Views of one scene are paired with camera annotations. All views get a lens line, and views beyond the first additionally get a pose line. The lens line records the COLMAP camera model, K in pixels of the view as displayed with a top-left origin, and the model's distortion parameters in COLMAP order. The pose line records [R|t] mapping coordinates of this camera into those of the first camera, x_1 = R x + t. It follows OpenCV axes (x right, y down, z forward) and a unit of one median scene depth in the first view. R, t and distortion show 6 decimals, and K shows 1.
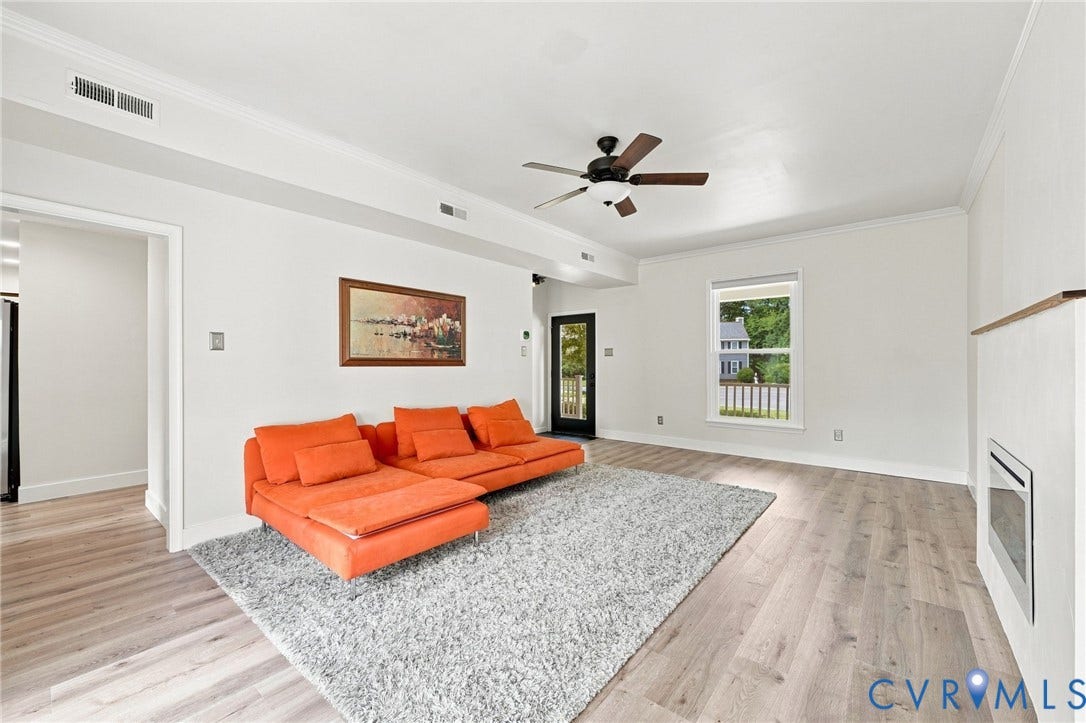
lens RADIAL K [[432.6, 0, 544.0], [0, 432.6, 364.7], [0, 0, 1]] dist [0.001437, -0.001160]
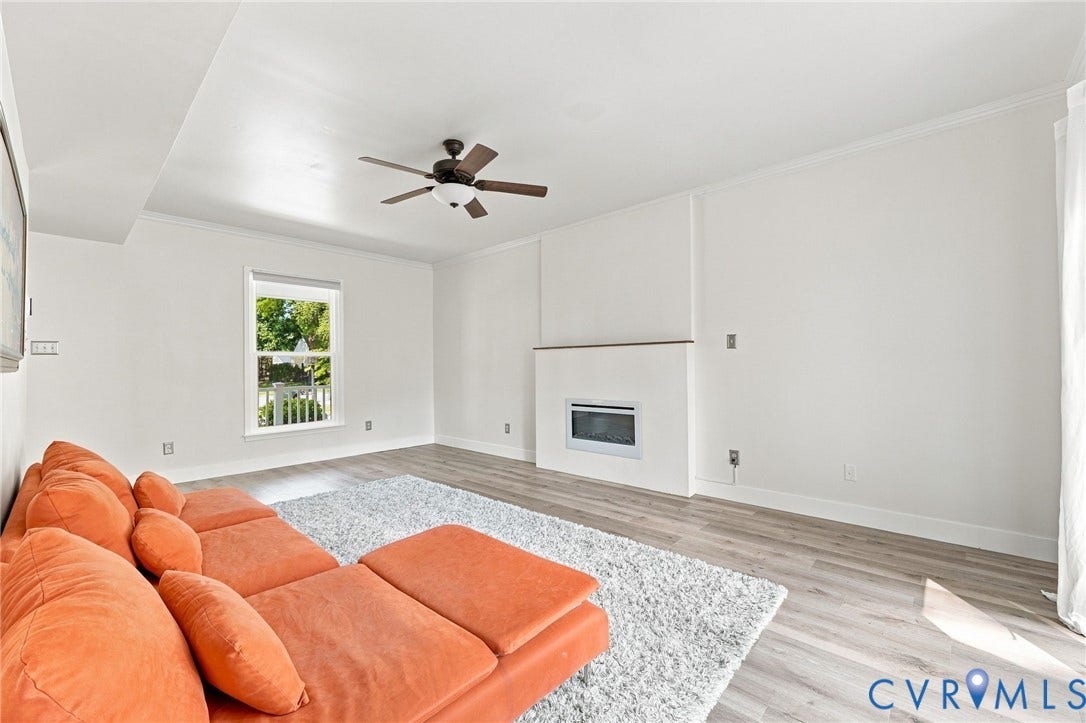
lens RADIAL K [[432.6, 0, 546.7], [0, 432.6, 362.5], [0, 0, 1]] dist [0.001437, -0.001160]
pose [[0.068980, 0.010731, 0.997560, -0.696461], [0.011107, 0.999872, -0.011524, 0.010470], [-0.997556, 0.011875, 0.068851, 0.601316]]
